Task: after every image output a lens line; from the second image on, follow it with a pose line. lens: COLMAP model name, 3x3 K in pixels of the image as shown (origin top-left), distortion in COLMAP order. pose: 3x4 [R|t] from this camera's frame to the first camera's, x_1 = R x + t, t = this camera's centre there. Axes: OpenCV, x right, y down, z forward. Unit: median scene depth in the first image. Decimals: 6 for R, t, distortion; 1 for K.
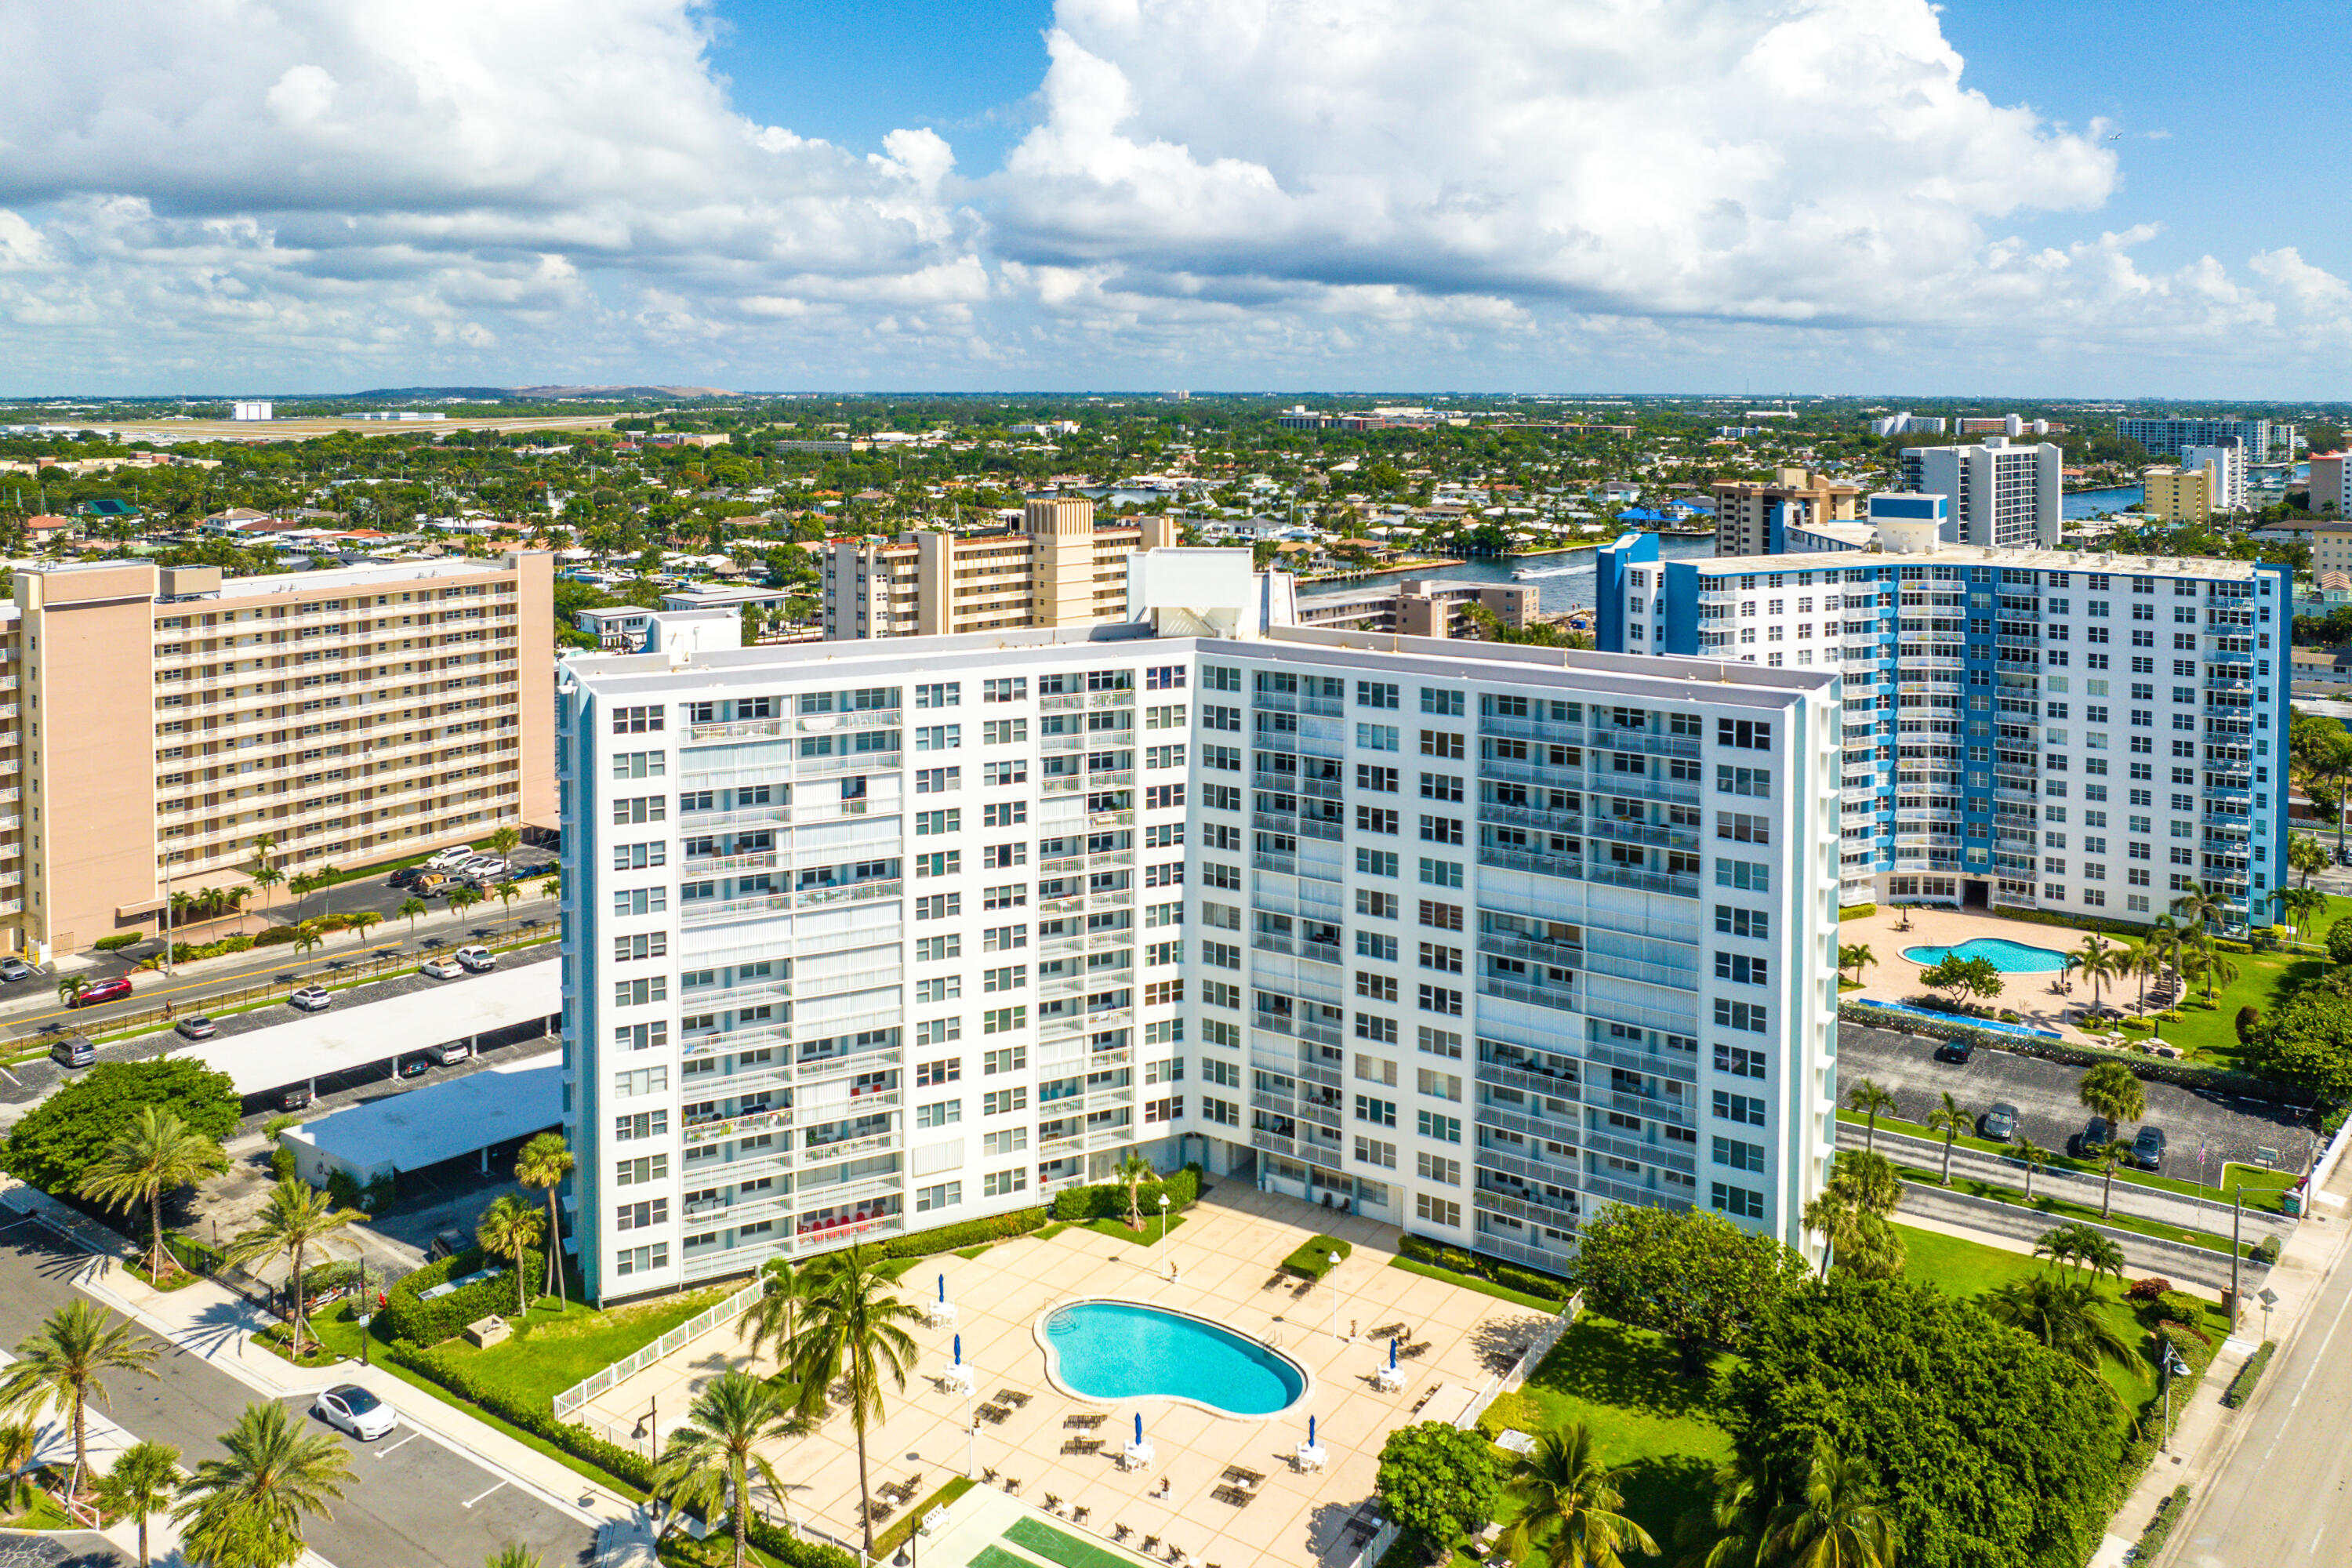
lens RADIAL K [[1653.6, 0, 1095.8], [0, 1653.6, 1004.1], [0, 0, 1]] dist [-0.006881, -0.033908]
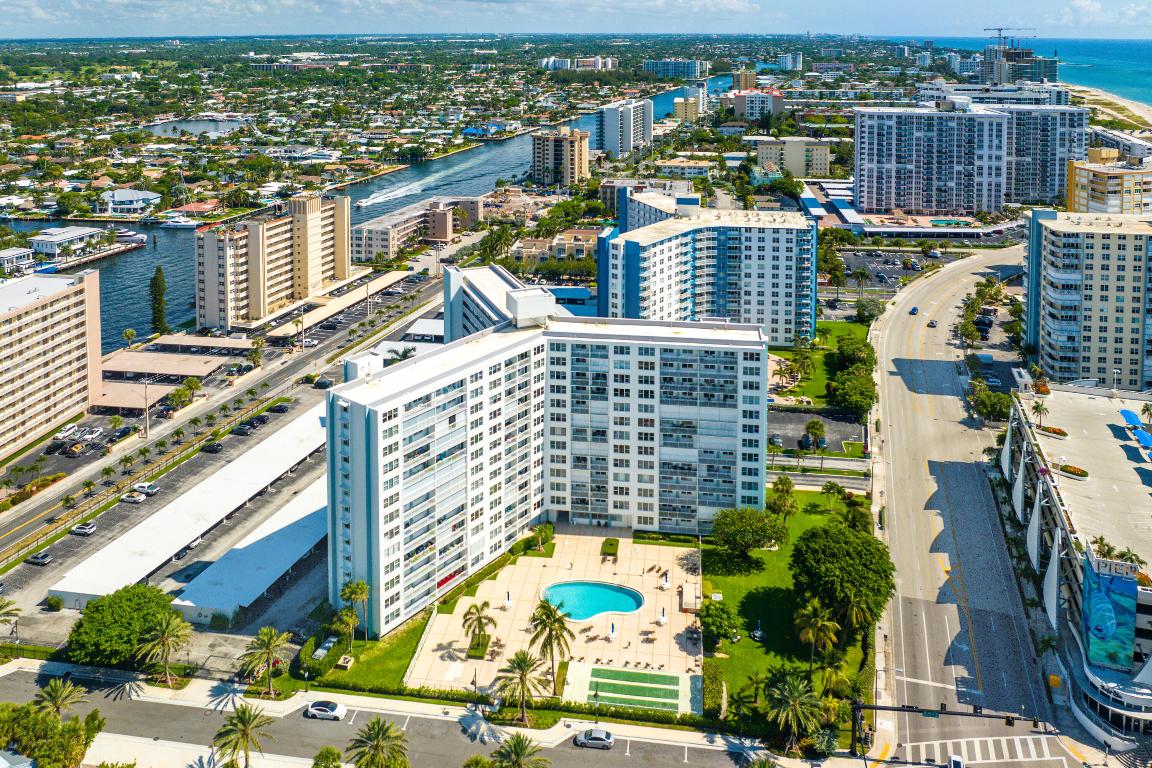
lens RADIAL K [[811.1, 0, 556.1], [0, 811.1, 463.7], [0, 0, 1]] dist [-0.010445, 0.006712]
pose [[0.896829, -0.202446, 0.393337, -0.464568], [0.147689, 0.975146, 0.165159, -0.225770], [-0.416997, -0.090027, 0.904438, -0.182144]]
